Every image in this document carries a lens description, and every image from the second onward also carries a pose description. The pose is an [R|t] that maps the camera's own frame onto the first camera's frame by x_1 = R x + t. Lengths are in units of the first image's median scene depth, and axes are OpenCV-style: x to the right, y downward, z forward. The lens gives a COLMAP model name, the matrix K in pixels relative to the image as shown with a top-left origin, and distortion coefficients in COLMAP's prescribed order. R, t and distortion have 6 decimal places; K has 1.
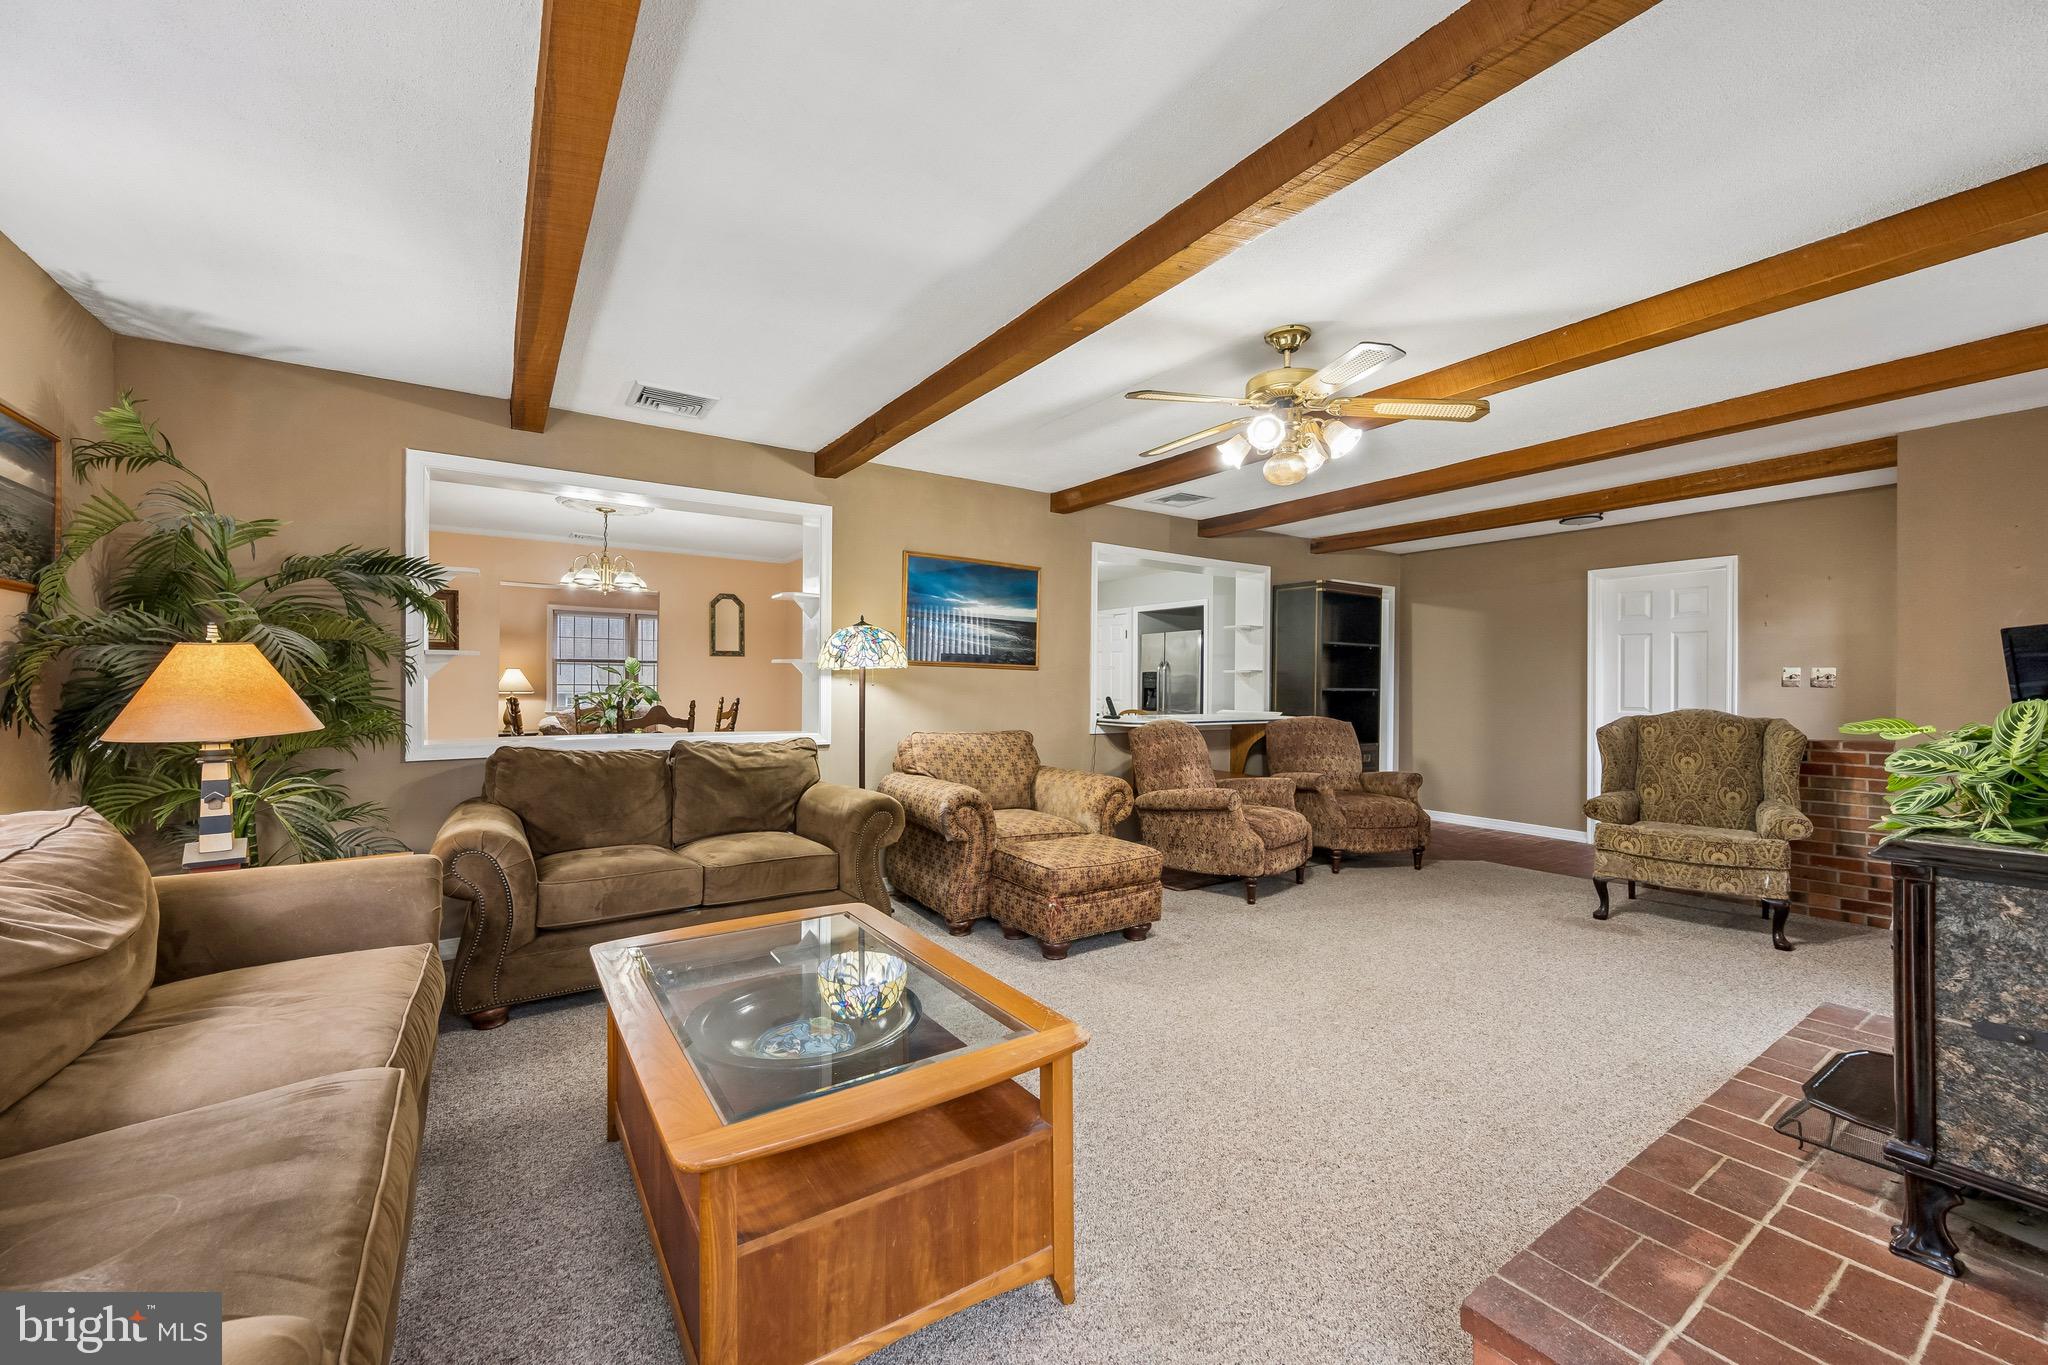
lens RADIAL K [[804.3, 0, 1031.6], [0, 804.3, 683.5], [0, 0, 1]] dist [0.000617, 0.000030]
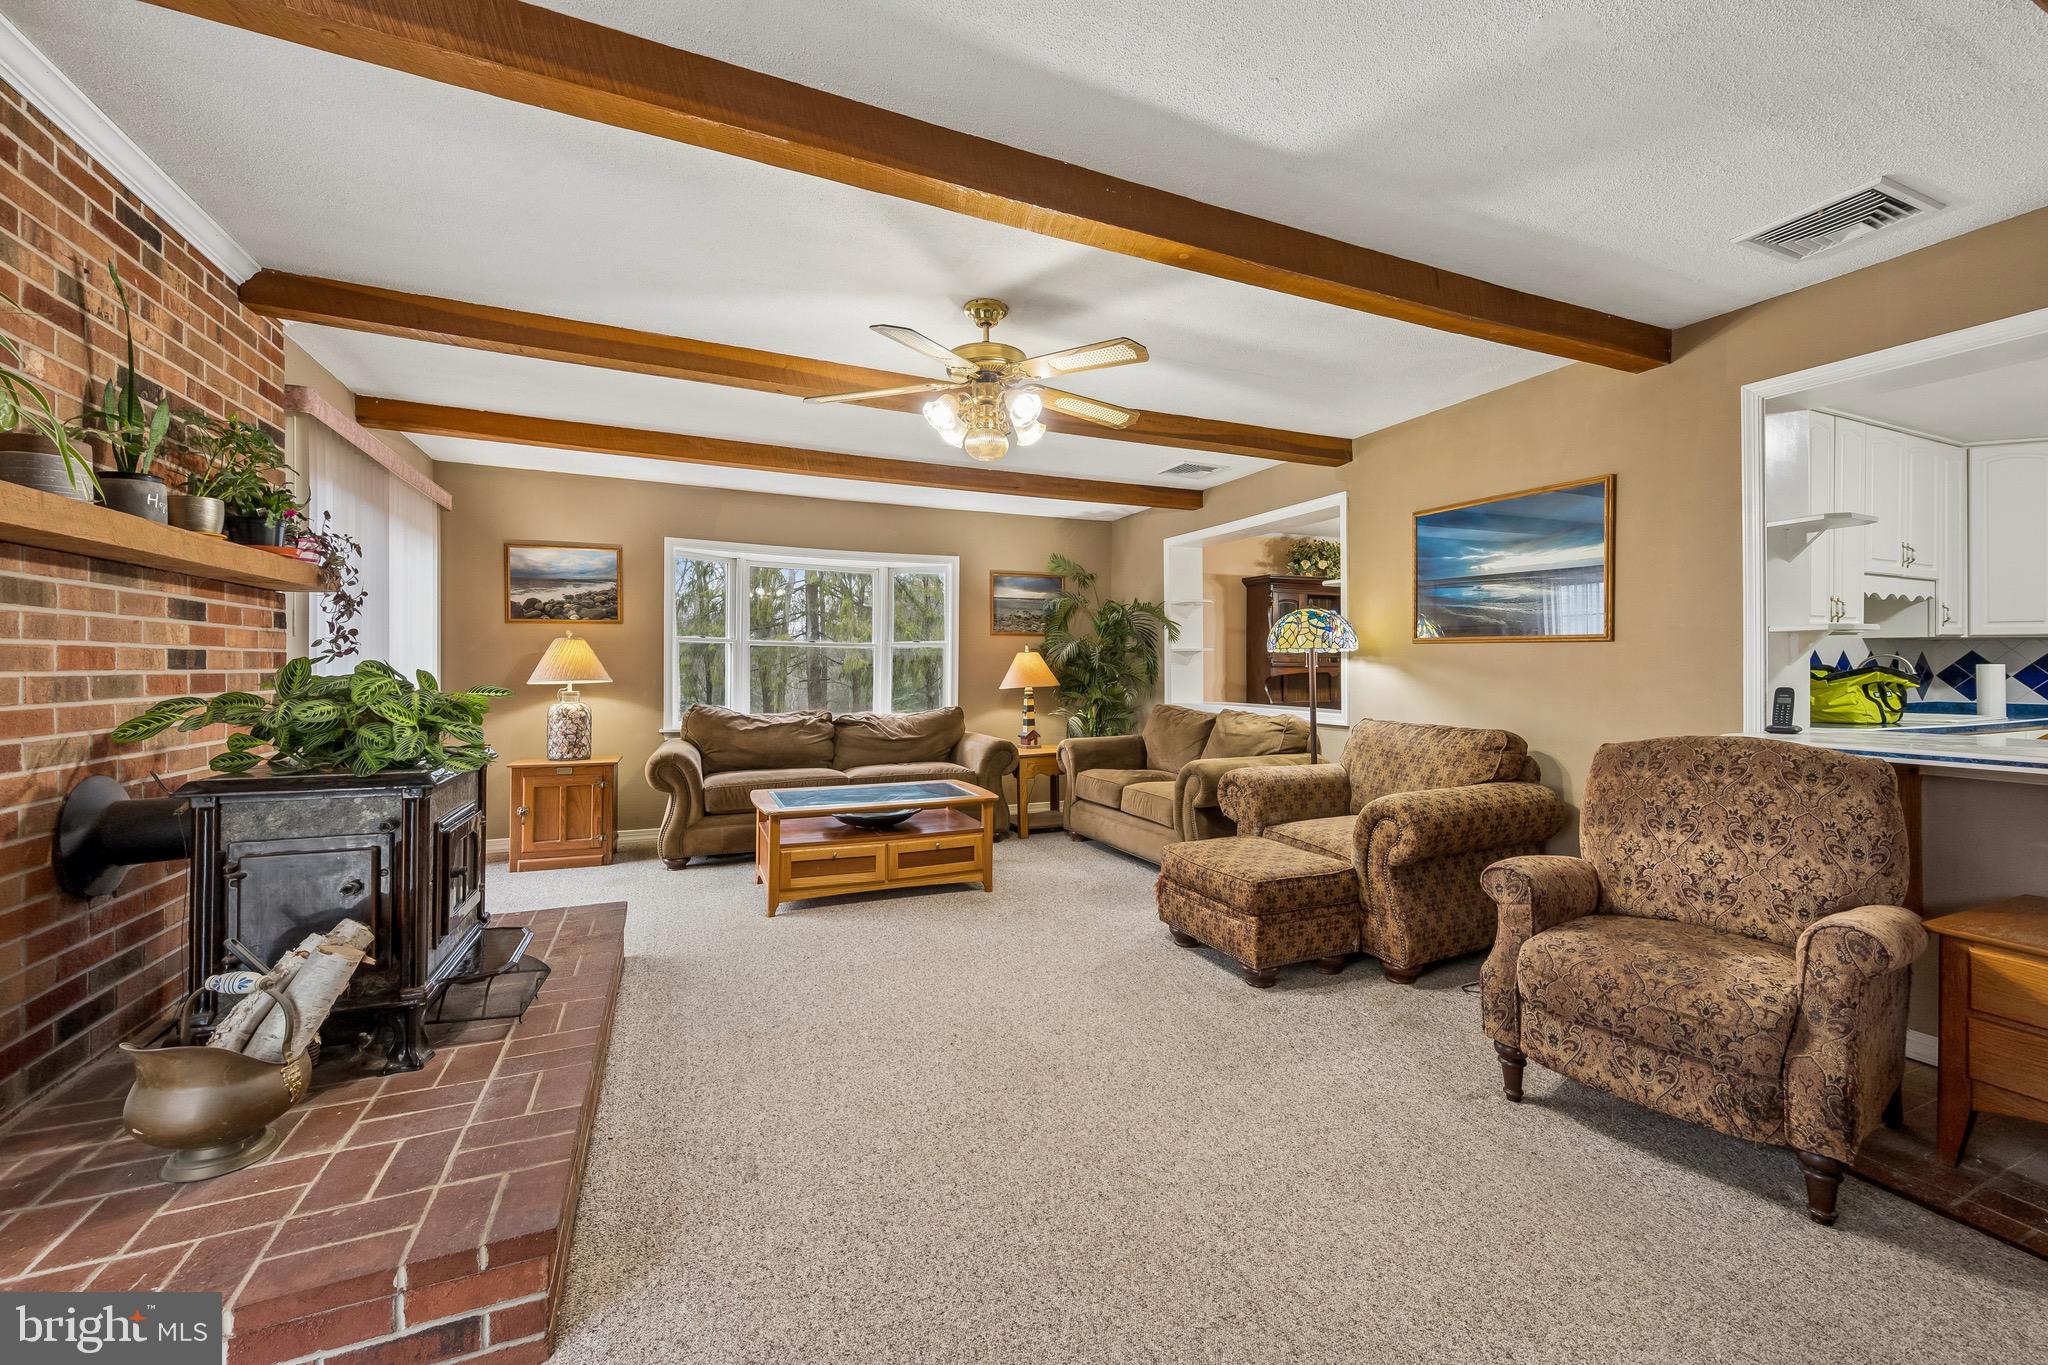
lens RADIAL K [[814.6, 0, 1037.1], [0, 814.6, 663.8], [0, 0, 1]] dist [-0.000126, 0.000102]
pose [[-0.185247, -0.011889, -0.982620, 0.876150], [-0.000231, 0.999927, -0.012055, 0.008895], [0.982692, -0.002007, -0.185237, 0.846854]]
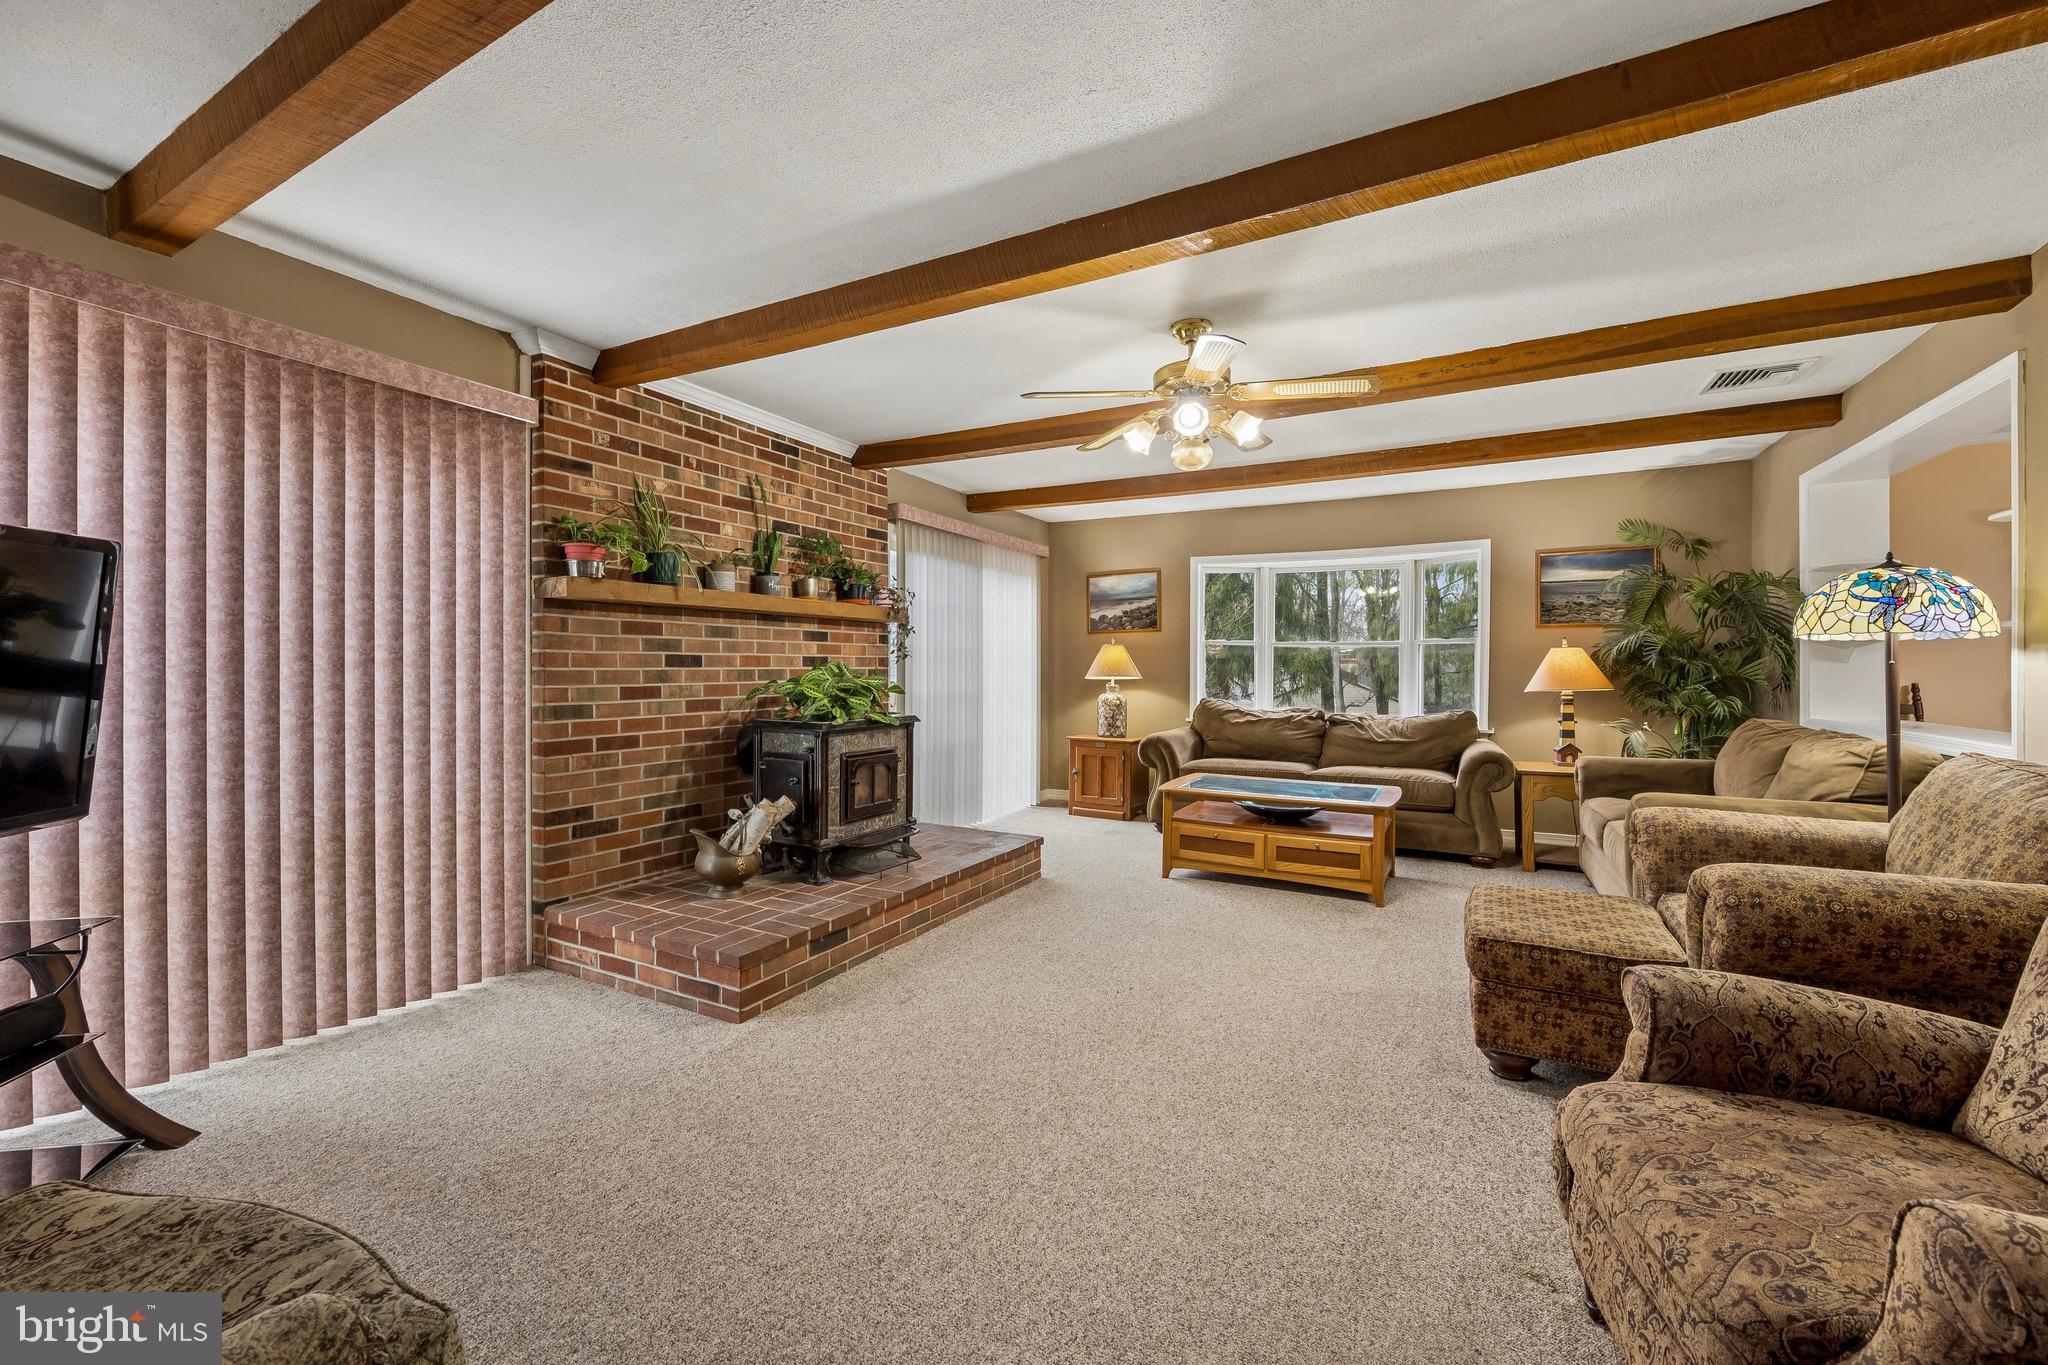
lens RADIAL K [[800.3, 0, 1028.0], [0, 800.3, 671.9], [0, 0, 1]] dist [-0.000587, 0.000078]
pose [[-0.891583, -0.005867, -0.452819, 0.667119], [-0.006552, 0.999979, -0.000056, 0.011185], [0.452810, 0.002917, -0.891602, 1.249651]]
